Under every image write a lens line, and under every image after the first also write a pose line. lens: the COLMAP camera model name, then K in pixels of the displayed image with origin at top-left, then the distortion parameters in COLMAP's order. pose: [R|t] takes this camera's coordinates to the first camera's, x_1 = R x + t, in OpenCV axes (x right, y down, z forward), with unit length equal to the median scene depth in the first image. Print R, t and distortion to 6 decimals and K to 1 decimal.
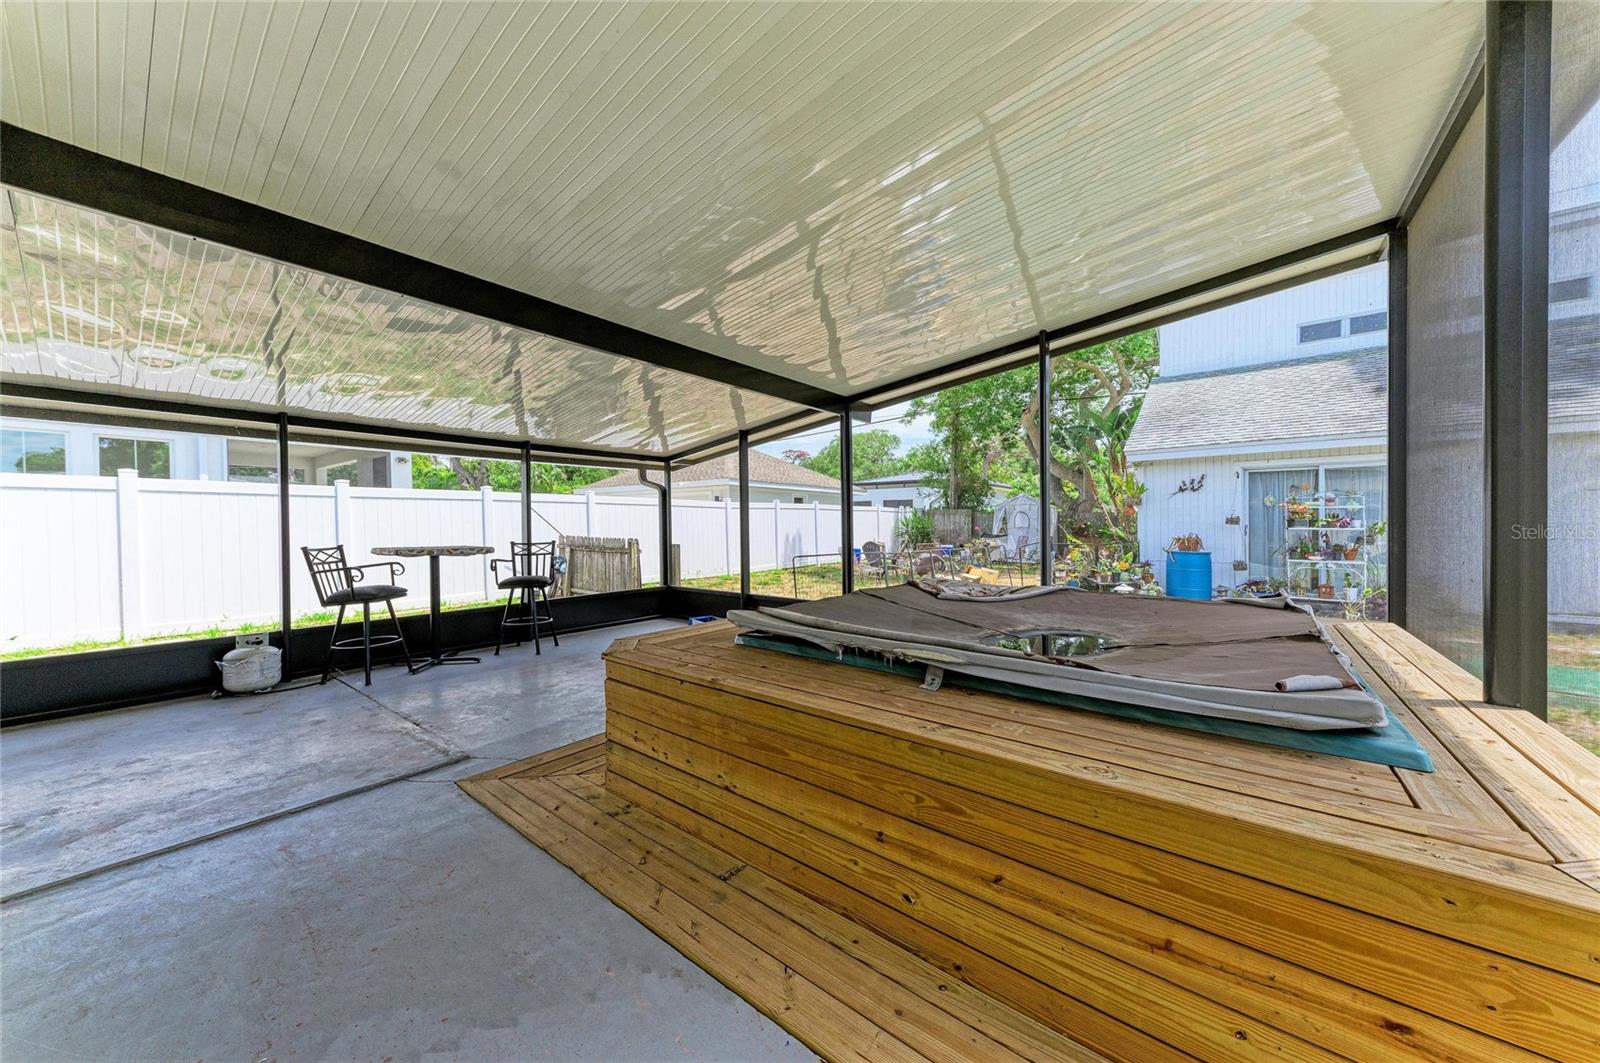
lens RADIAL K [[543.7, 0, 799.8], [0, 543.7, 533.9], [0, 0, 1]] dist [0.011139, -0.000034]
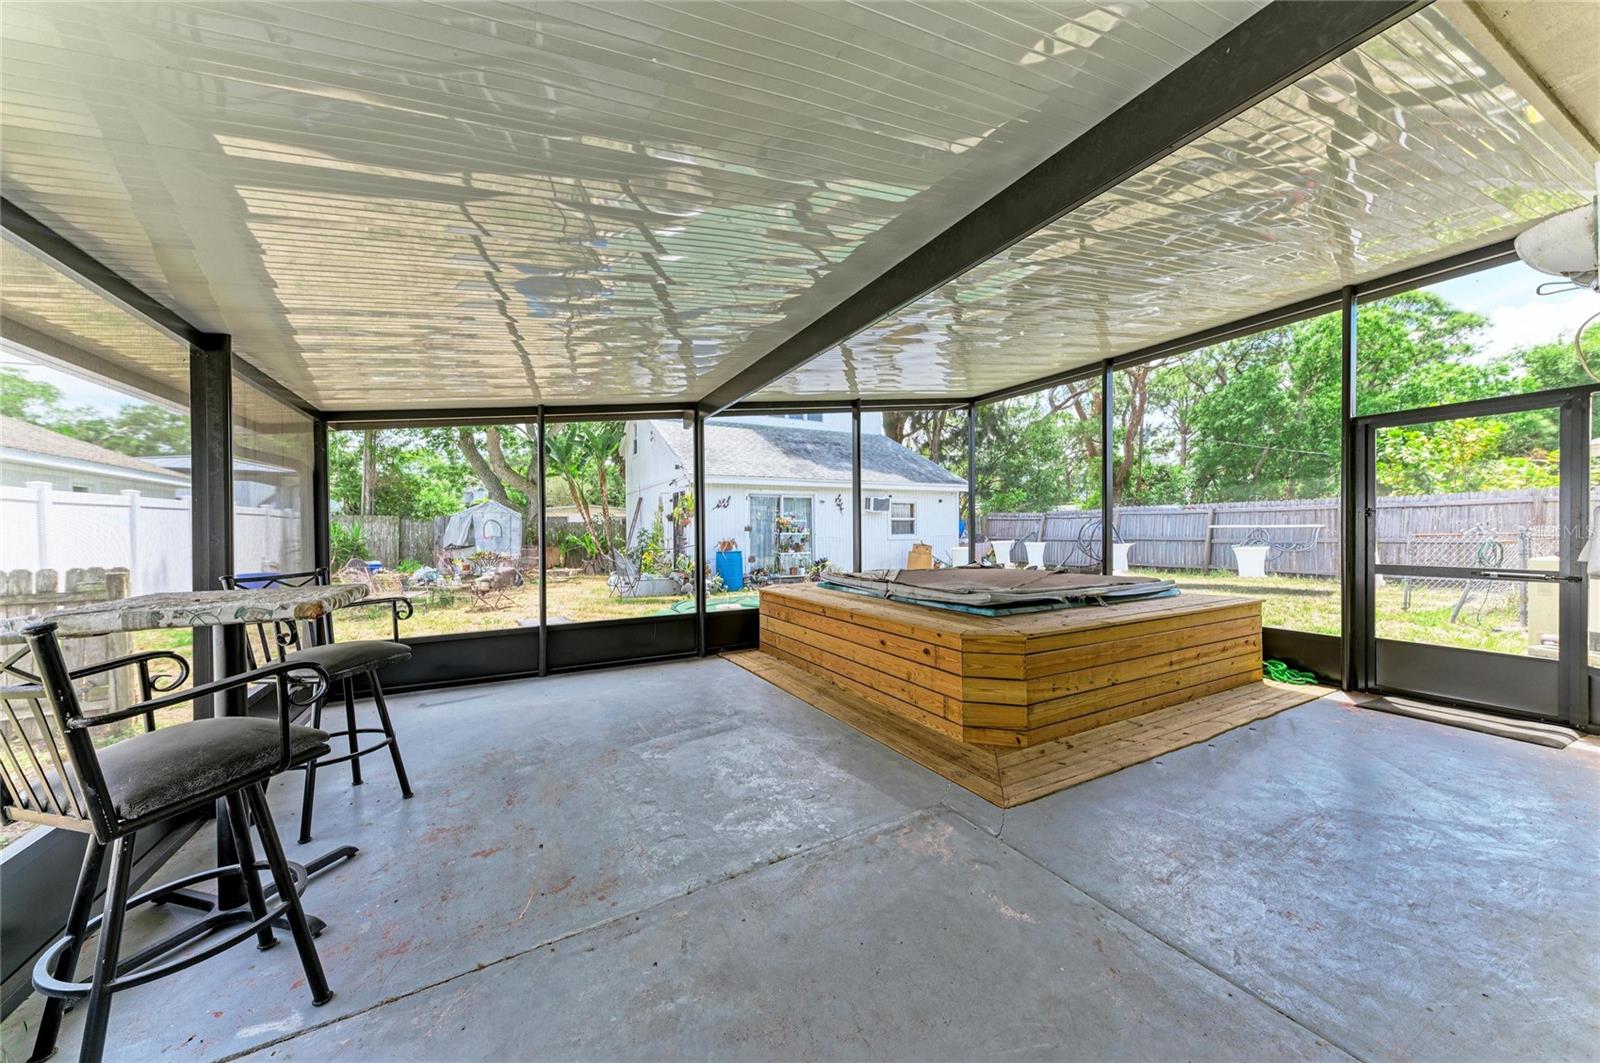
lens RADIAL K [[543.7, 0, 799.8], [0, 543.7, 533.9], [0, 0, 1]] dist [0.011139, -0.000034]
pose [[0.385501, -0.005141, 0.922693, -0.571544], [0.019846, 0.999799, -0.002721, -0.003601], [-0.922494, 0.019361, 0.385526, 0.341583]]
